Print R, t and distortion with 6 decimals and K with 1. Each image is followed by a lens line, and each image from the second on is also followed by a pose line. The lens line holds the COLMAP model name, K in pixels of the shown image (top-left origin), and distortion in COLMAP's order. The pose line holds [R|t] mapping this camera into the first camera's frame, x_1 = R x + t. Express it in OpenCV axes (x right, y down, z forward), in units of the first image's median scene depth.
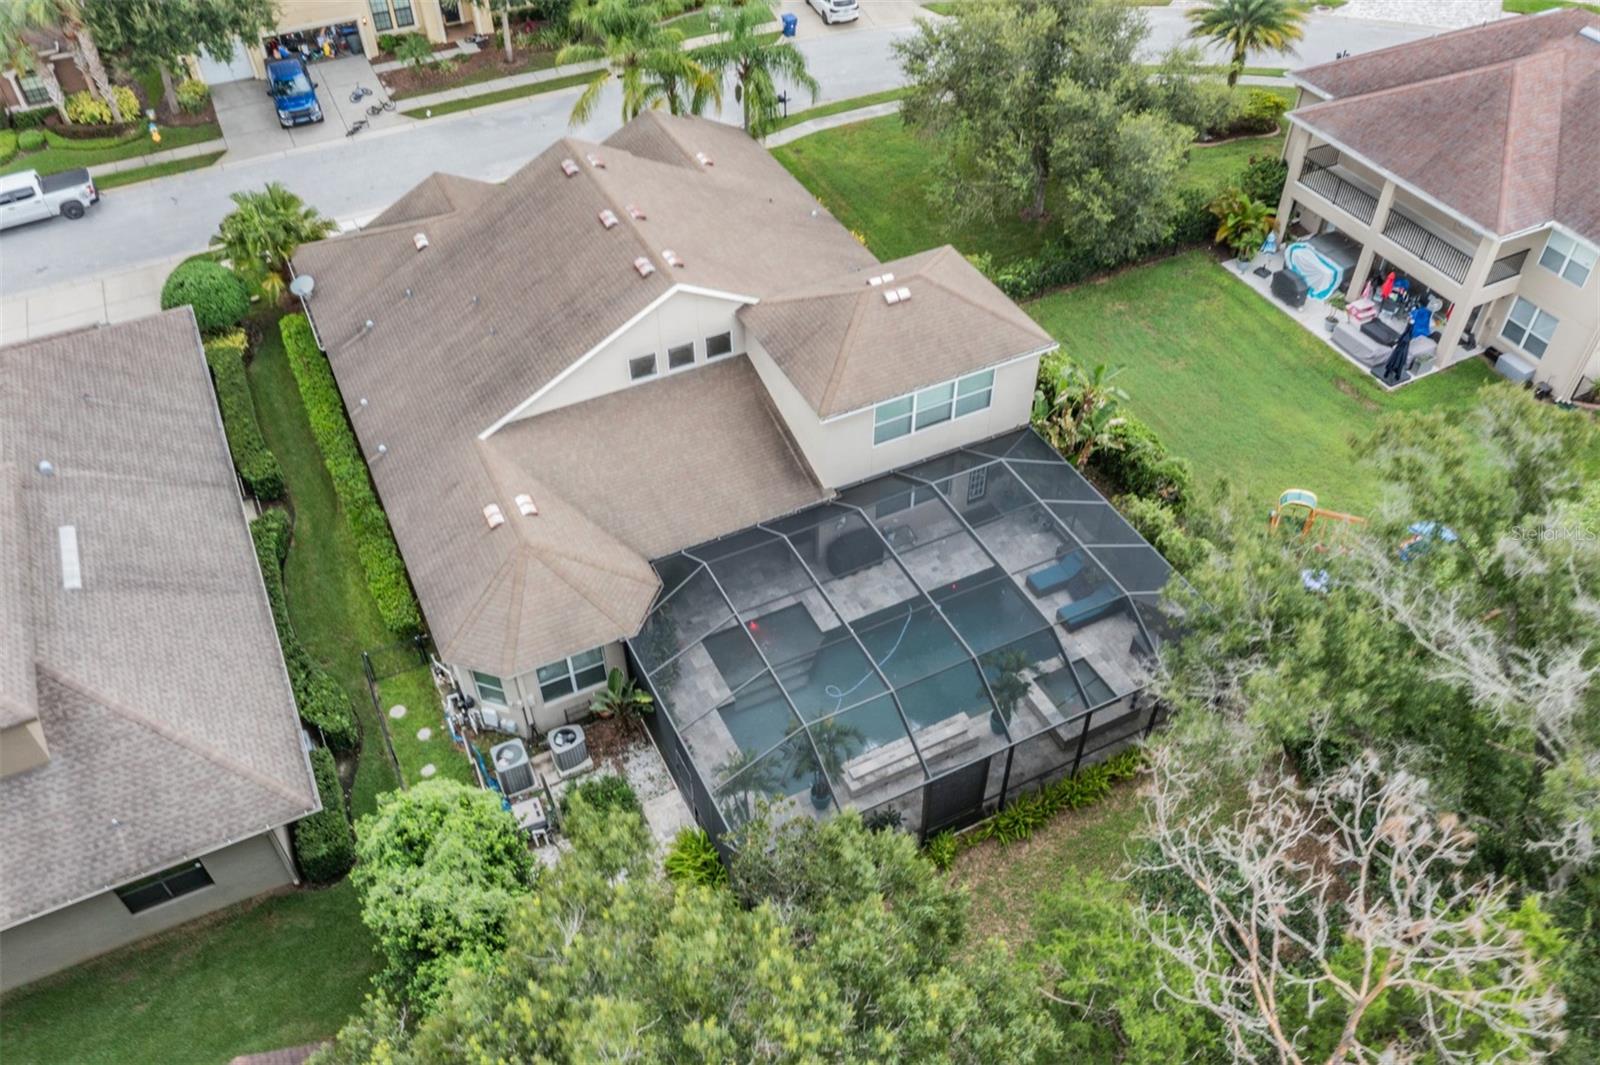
lens RADIAL K [[1278.5, 0, 800.4], [0, 1278.5, 512.0], [0, 0, 1]] dist [-0.022523, 0.002994]
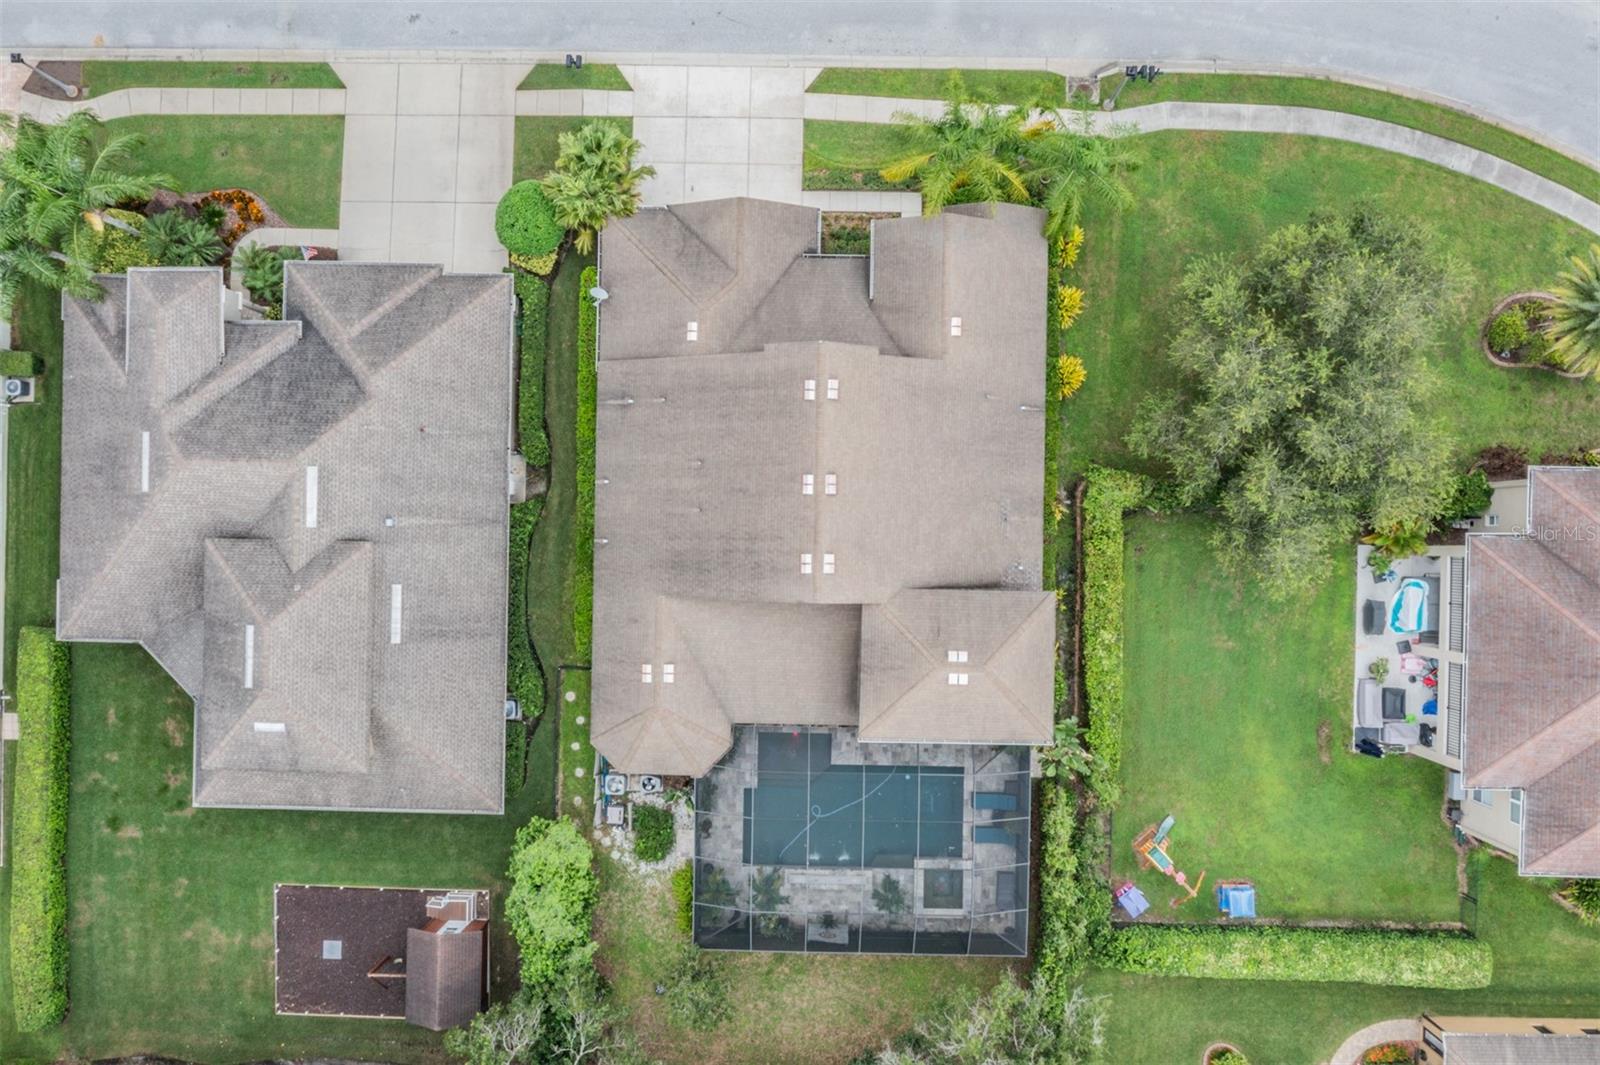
lens RADIAL K [[1278.5, 0, 800.4], [0, 1278.5, 512.0], [0, 0, 1]] dist [-0.022523, 0.002994]
pose [[0.887306, 0.461162, -0.004264, -0.165323], [-0.310759, 0.604703, 0.733324, -1.333976], [0.340760, -0.649357, 0.679866, 0.150286]]
